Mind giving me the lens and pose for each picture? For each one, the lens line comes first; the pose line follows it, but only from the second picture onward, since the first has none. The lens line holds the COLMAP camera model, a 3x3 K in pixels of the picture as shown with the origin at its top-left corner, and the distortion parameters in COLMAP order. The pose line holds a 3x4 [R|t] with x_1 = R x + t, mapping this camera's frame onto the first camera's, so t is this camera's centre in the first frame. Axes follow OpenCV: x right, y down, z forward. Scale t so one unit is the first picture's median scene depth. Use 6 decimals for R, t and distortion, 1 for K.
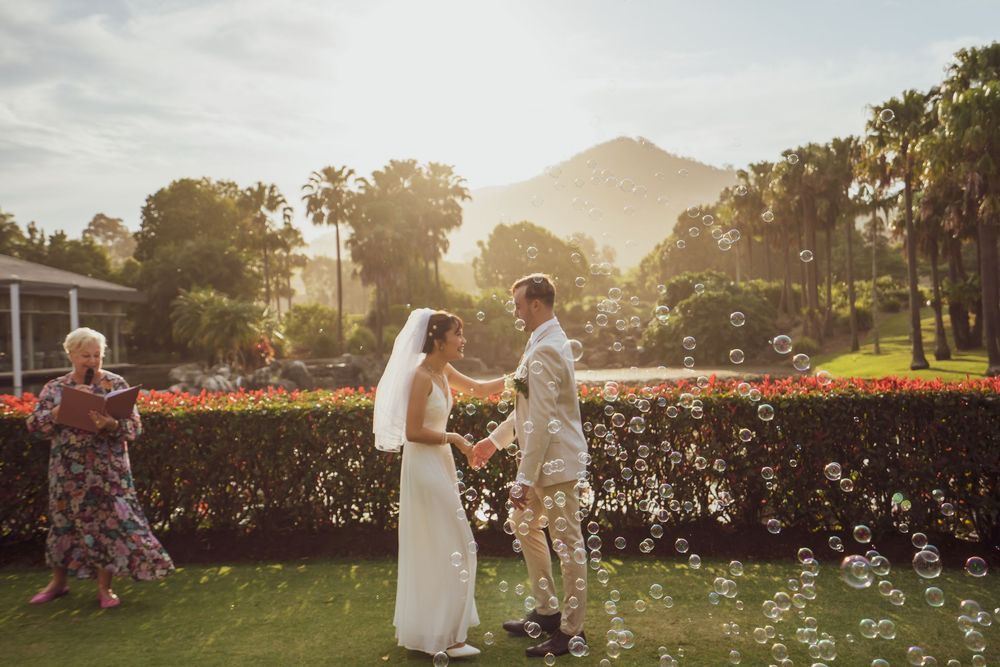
lens RADIAL K [[960.7, 0, 500.0], [0, 960.7, 333.5], [0, 0, 1]] dist [0.104431, 0.003366]
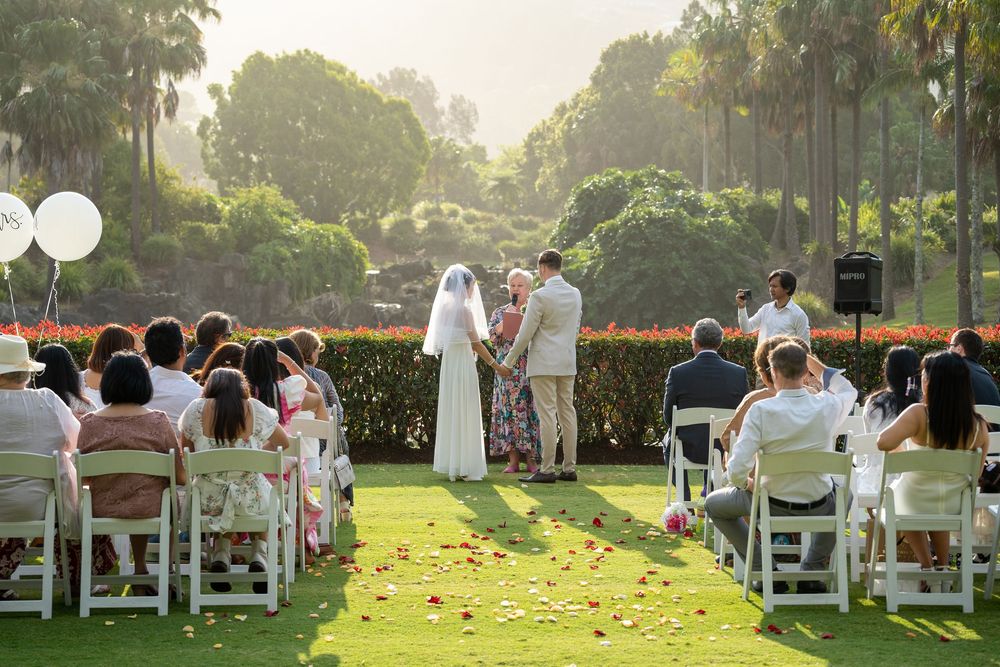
lens RADIAL K [[2049.8, 0, 500.0], [0, 2049.8, 333.5], [0, 0, 1]] dist [0.066626, 0.144675]
pose [[0.990290, 0.027237, 0.136323, -0.026283], [-0.031305, 0.999124, 0.027782, -0.000987], [-0.135447, -0.031780, 0.990275, -0.149802]]
